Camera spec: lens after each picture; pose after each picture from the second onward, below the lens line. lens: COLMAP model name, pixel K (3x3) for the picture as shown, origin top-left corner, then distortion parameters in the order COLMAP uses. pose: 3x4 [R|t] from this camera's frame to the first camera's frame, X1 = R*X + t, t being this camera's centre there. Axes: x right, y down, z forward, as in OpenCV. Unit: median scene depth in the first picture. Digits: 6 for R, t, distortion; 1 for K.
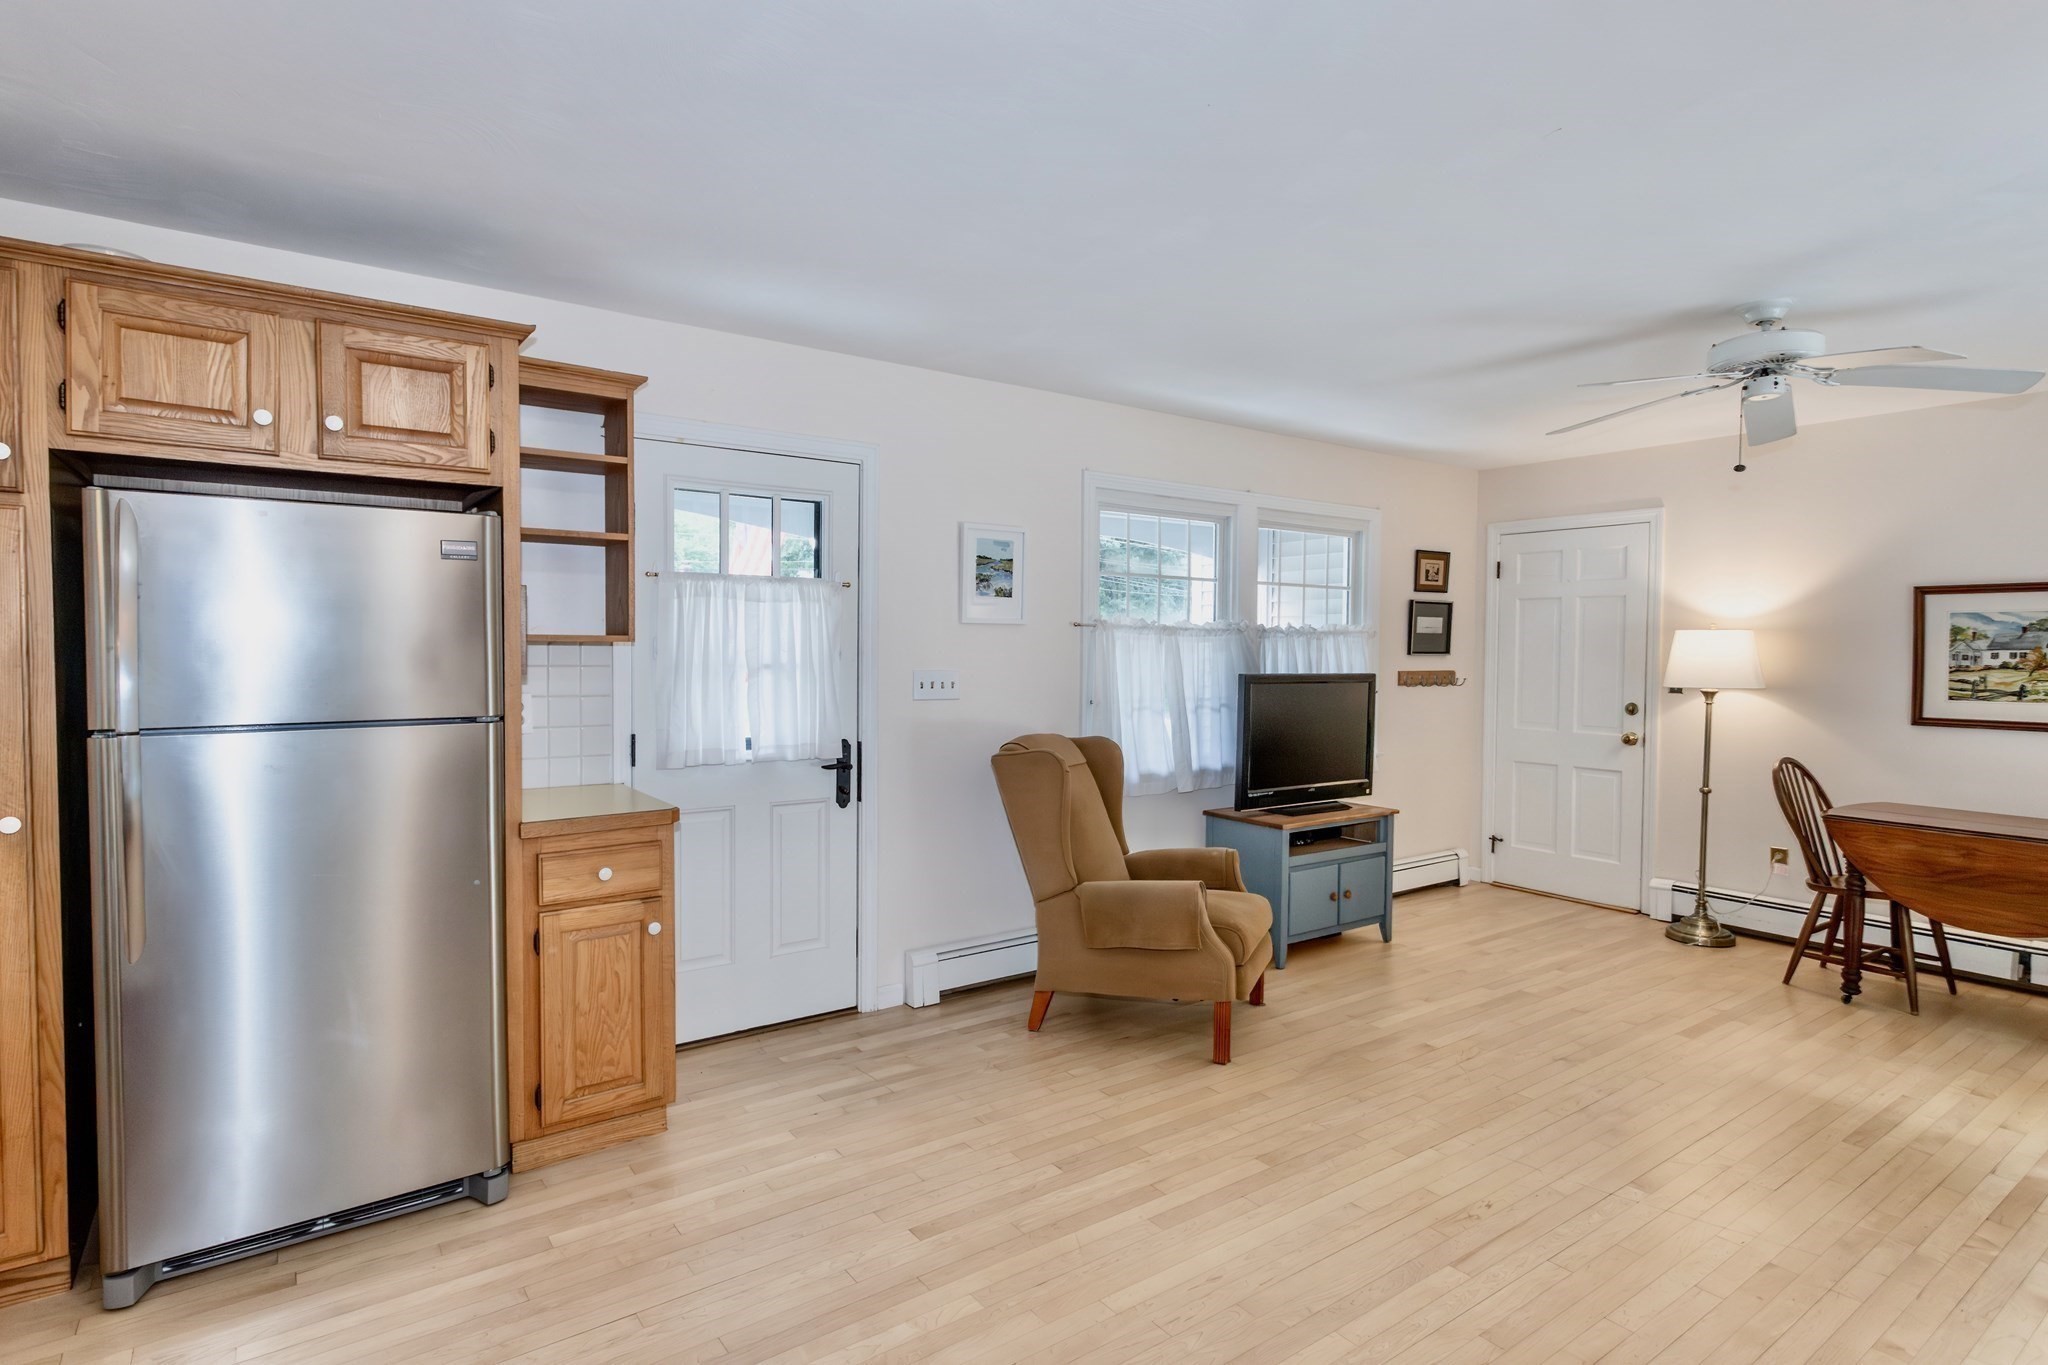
lens RADIAL K [[1039.9, 0, 1024.0], [0, 1039.9, 682.5], [0, 0, 1]] dist [-0.000341, 0.000257]
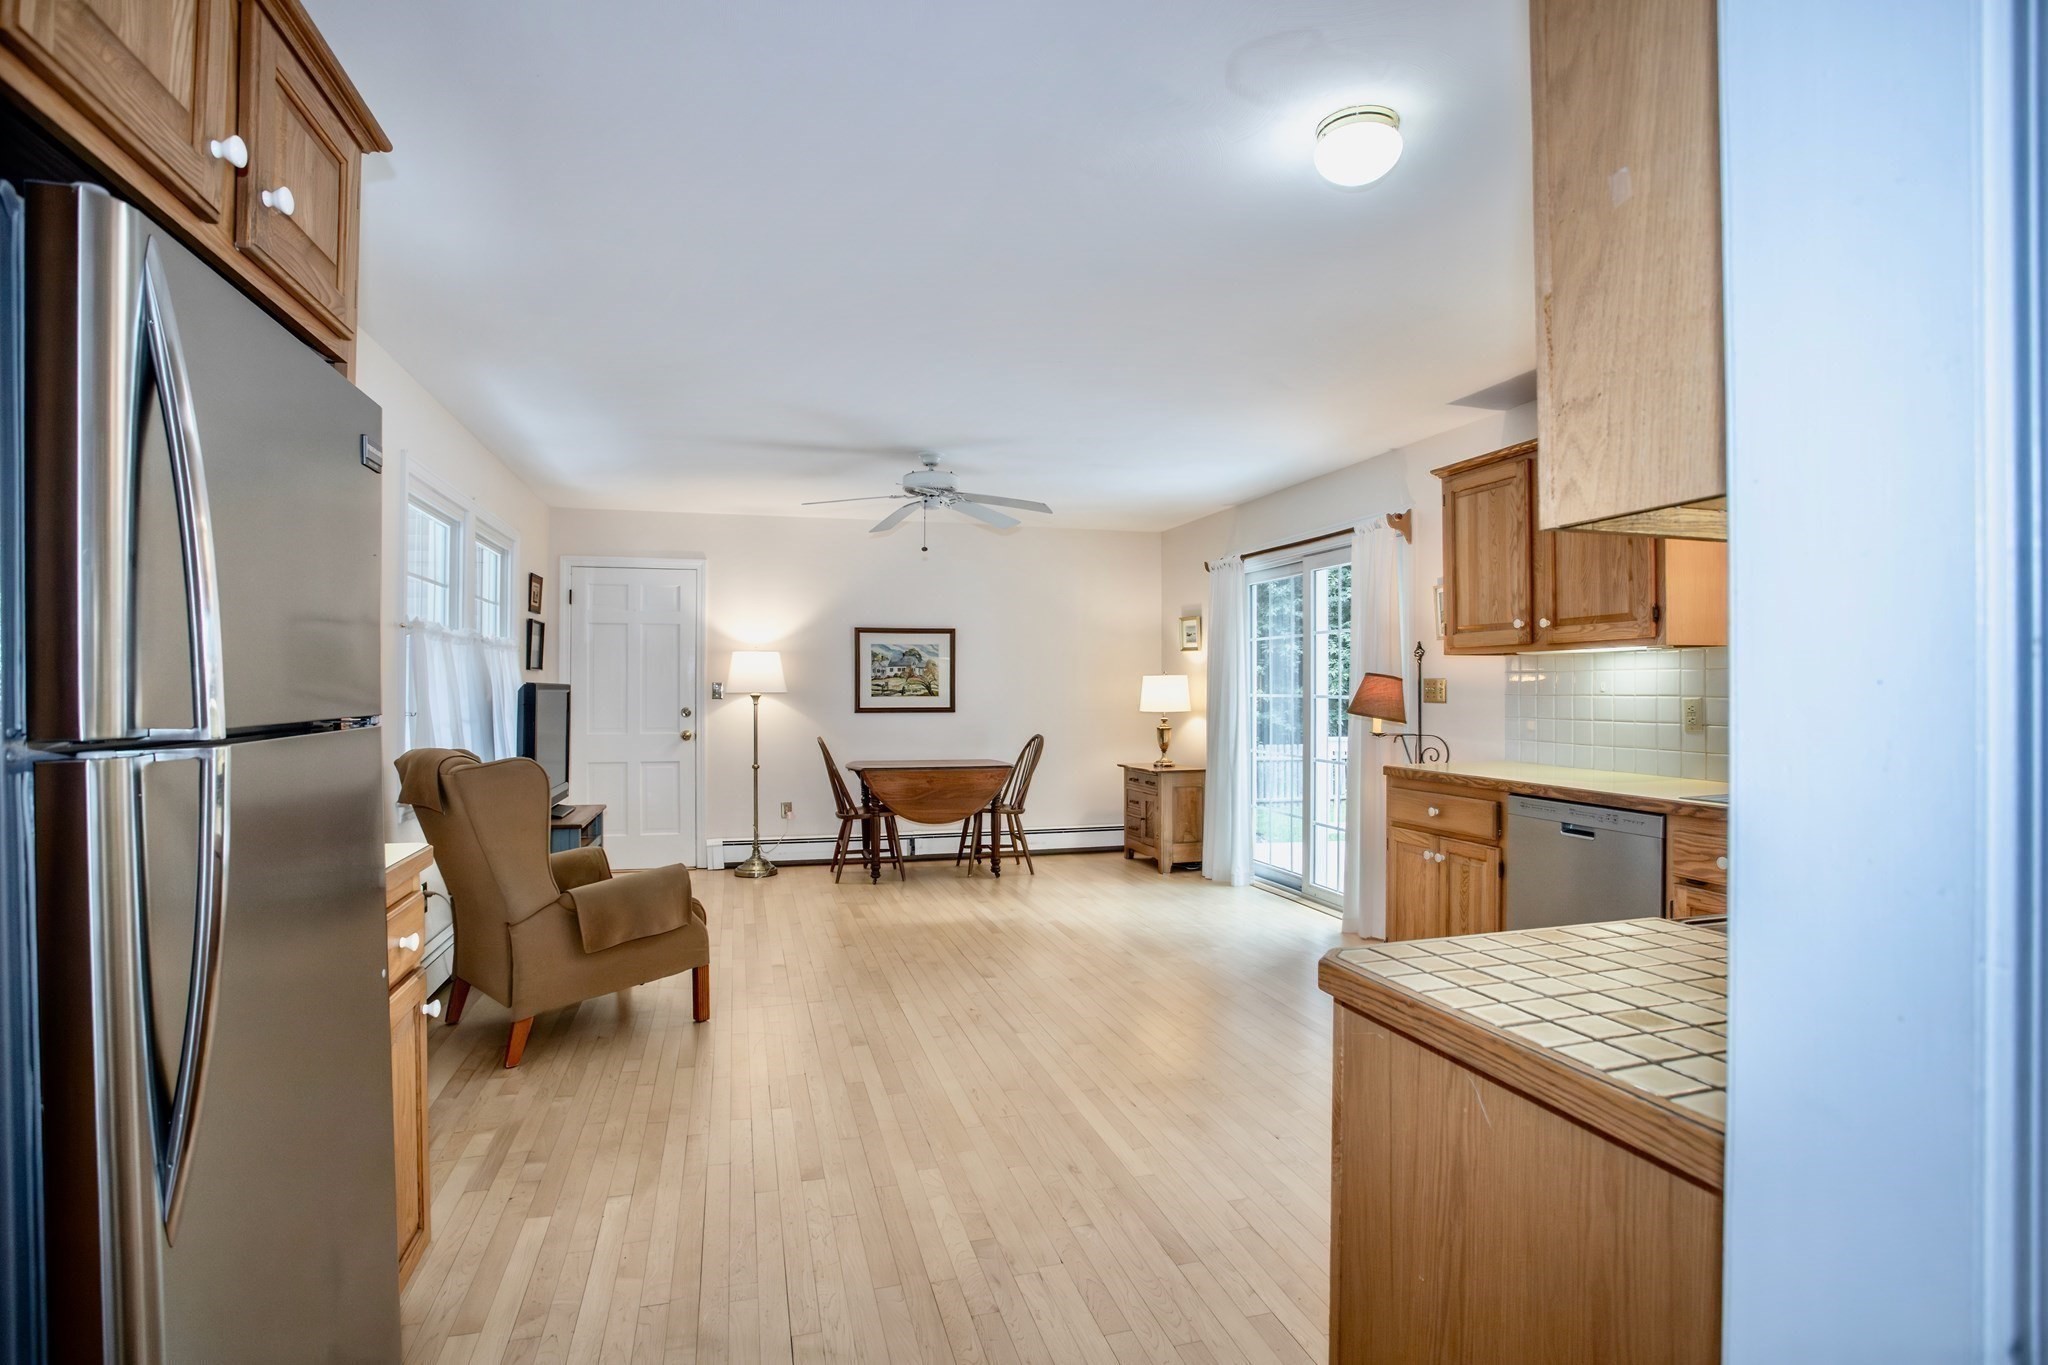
lens RADIAL K [[992.6, 0, 1024.0], [0, 992.6, 682.5], [0, 0, 1]] dist [-0.065055, 0.000487]
pose [[0.343294, -0.002828, 0.939224, -0.529114], [0.033982, 0.999378, -0.009411, 0.017961], [-0.938613, 0.035147, 0.343177, 0.233577]]
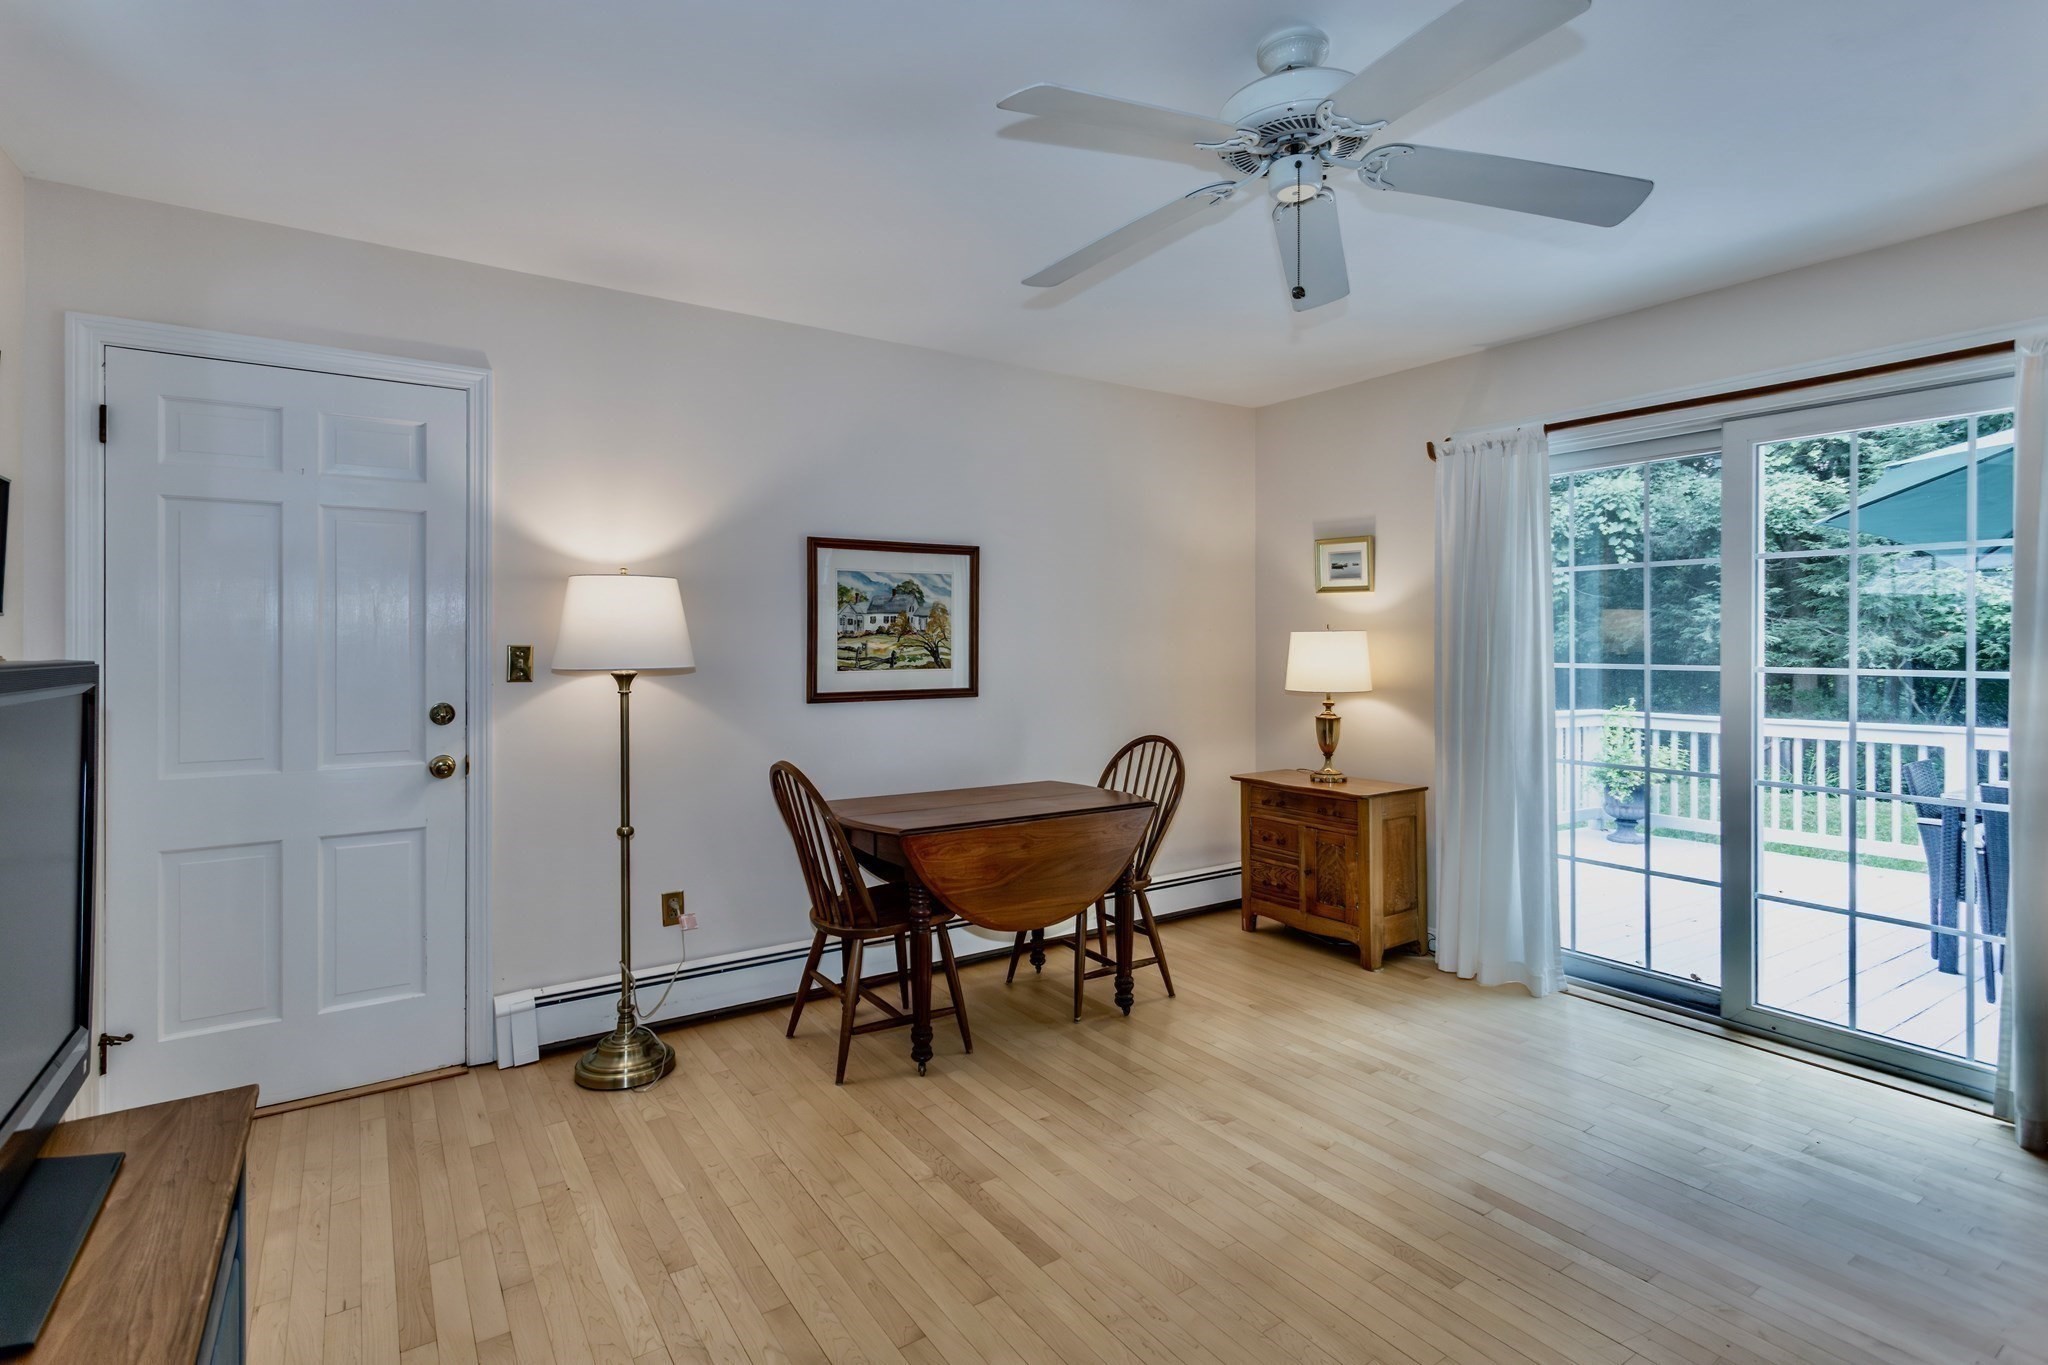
lens RADIAL K [[988.5, 0, 1028.3], [0, 988.5, 645.2], [0, 0, 1]] dist [0.002885, 0.000706]
pose [[0.040272, -0.011205, 0.999126, 0.075204], [0.035972, 0.999305, 0.009757, -0.007163], [-0.998541, 0.035548, 0.040648, 0.830122]]
